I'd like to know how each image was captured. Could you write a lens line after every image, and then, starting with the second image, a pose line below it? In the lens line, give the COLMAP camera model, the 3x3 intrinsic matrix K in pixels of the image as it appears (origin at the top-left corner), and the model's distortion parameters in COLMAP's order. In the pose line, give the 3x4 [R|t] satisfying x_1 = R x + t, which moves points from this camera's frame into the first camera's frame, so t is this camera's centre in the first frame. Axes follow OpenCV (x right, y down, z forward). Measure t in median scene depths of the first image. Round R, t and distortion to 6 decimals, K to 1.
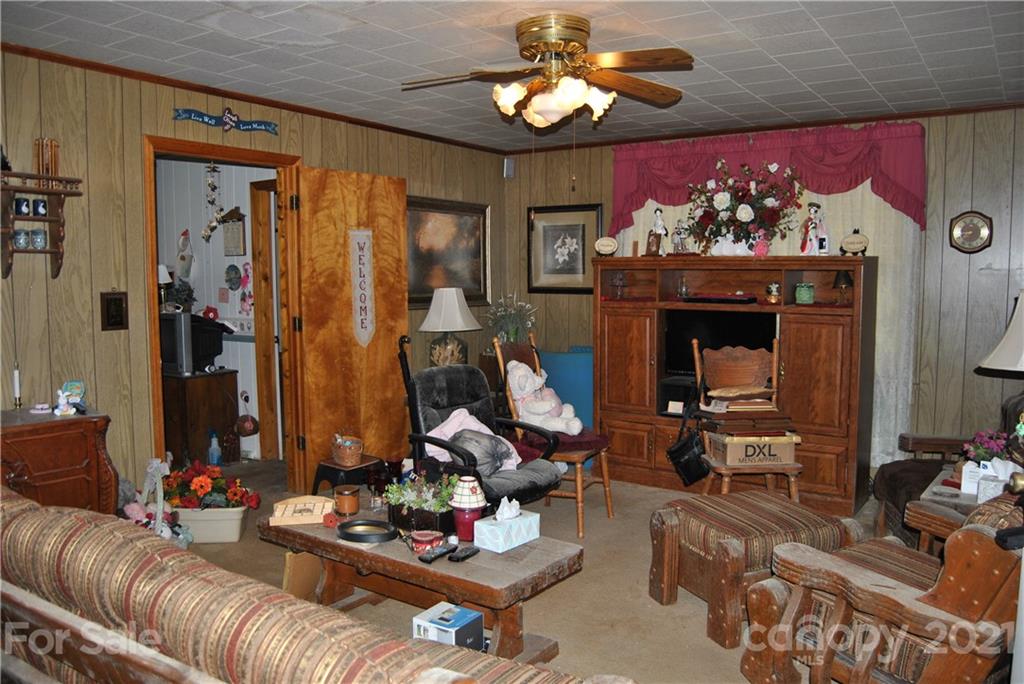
lens RADIAL K [[800.0, 0, 515.2], [0, 800.0, 347.6], [0, 0, 1]] dist [-0.074530, 0.008878]
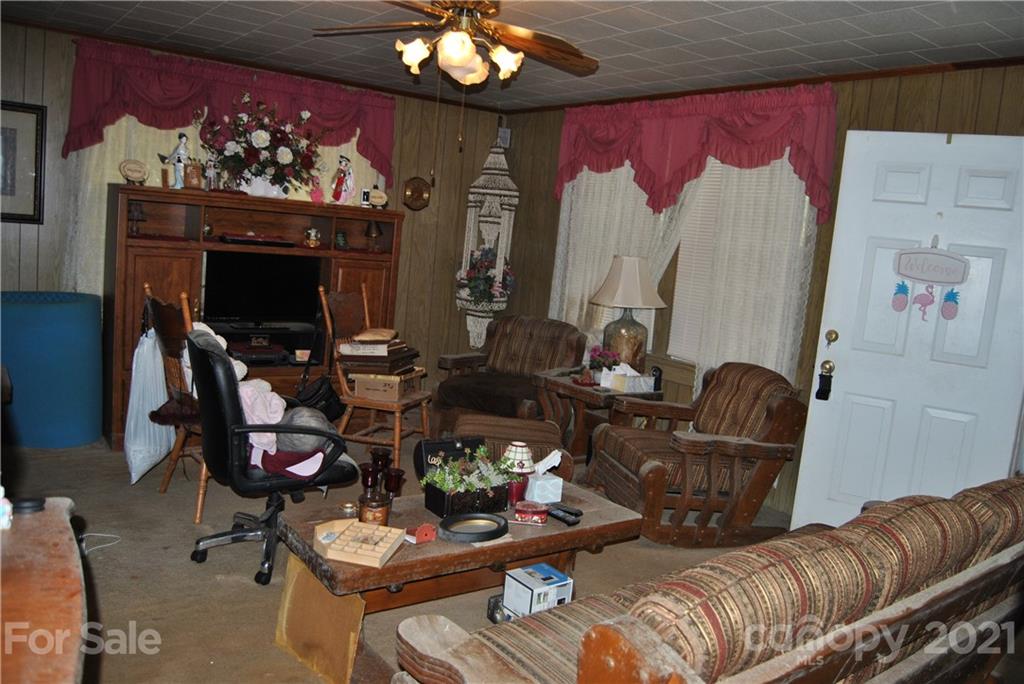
lens RADIAL K [[800.0, 0, 515.2], [0, 800.0, 347.6], [0, 0, 1]] dist [-0.074530, 0.008878]
pose [[0.315181, -0.104942, 0.943212, -0.584850], [-0.002981, 0.993753, 0.111562, -0.041476], [-0.949027, -0.037974, 0.312899, 0.401800]]
